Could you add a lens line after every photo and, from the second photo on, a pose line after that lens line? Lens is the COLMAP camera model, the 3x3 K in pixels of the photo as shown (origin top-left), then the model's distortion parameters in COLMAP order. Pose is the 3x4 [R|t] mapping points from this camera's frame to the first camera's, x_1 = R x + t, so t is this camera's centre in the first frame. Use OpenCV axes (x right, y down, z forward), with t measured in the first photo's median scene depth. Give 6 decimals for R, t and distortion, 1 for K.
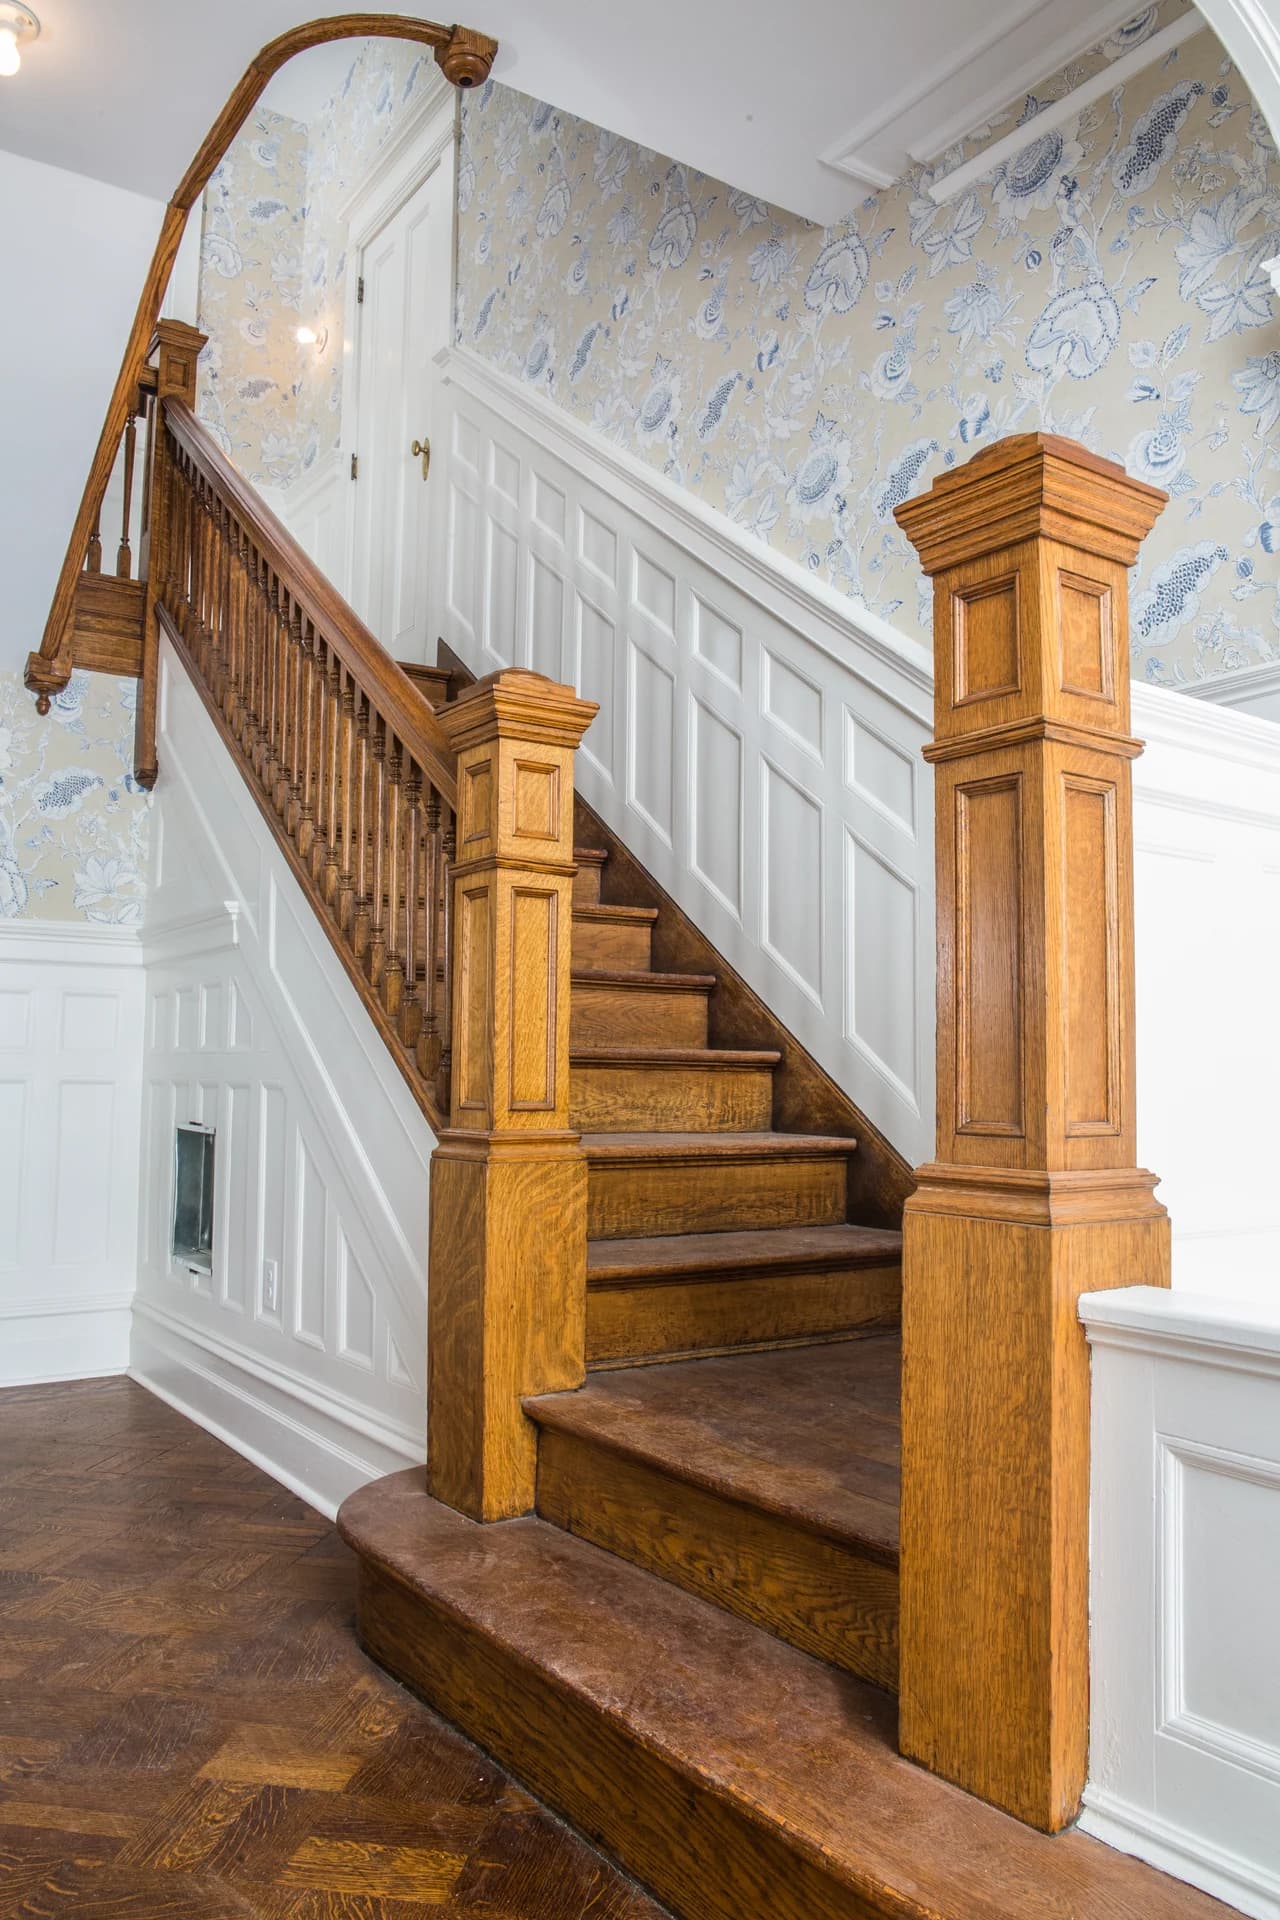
lens RADIAL K [[1386.3, 0, 635.9], [0, 1386.3, 947.2], [0, 0, 1]] dist [-0.073529, 0.037726]
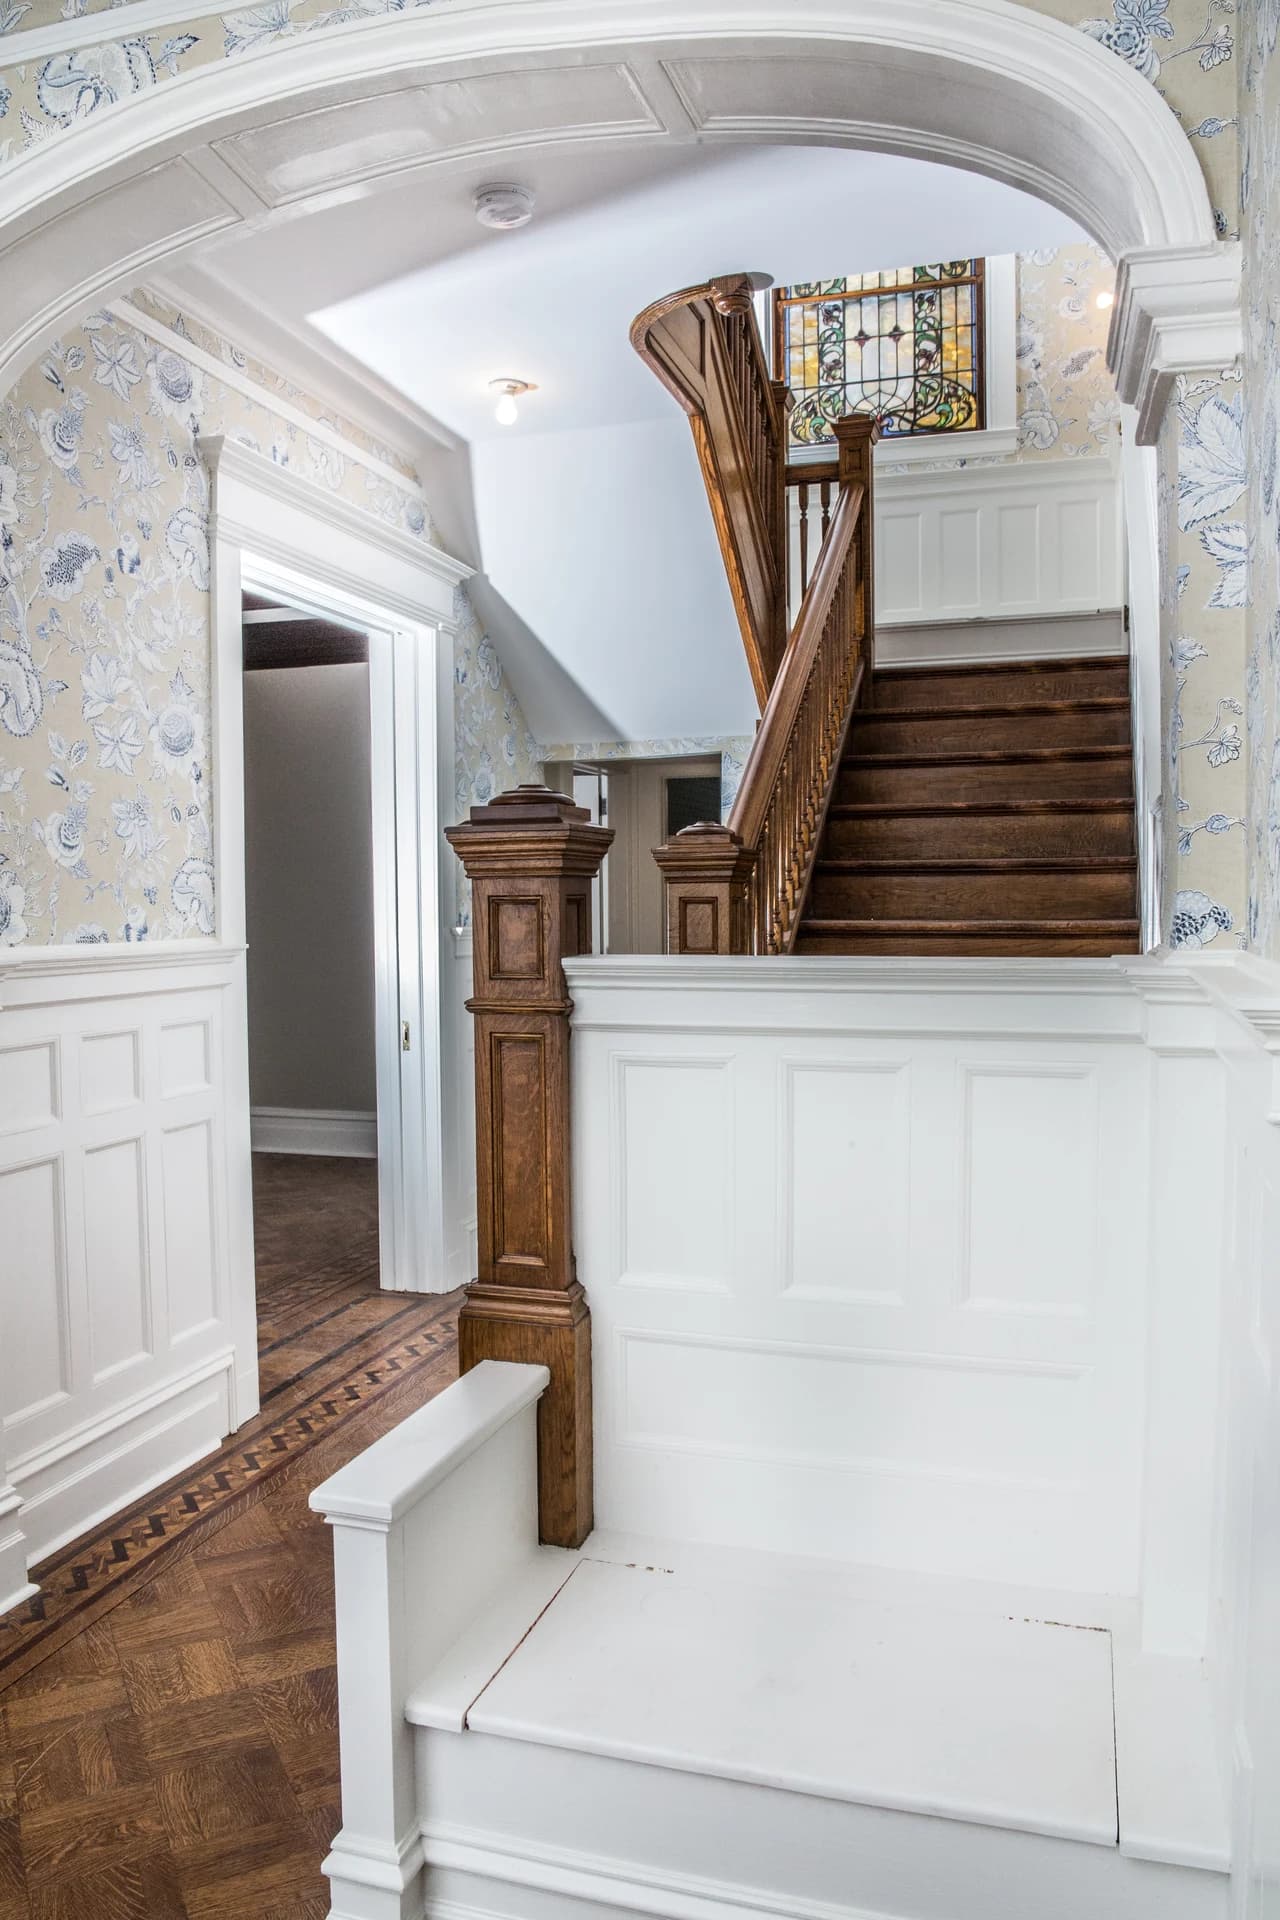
lens RADIAL K [[1386.3, 0, 645.8], [0, 1386.3, 964.8], [0, 0, 1]] dist [-0.073529, 0.037726]
pose [[0.611237, 0.021955, -0.791143, 0.709300], [0.083085, 0.992312, 0.091729, -0.141932], [0.787074, -0.121801, 0.604714, 0.086824]]
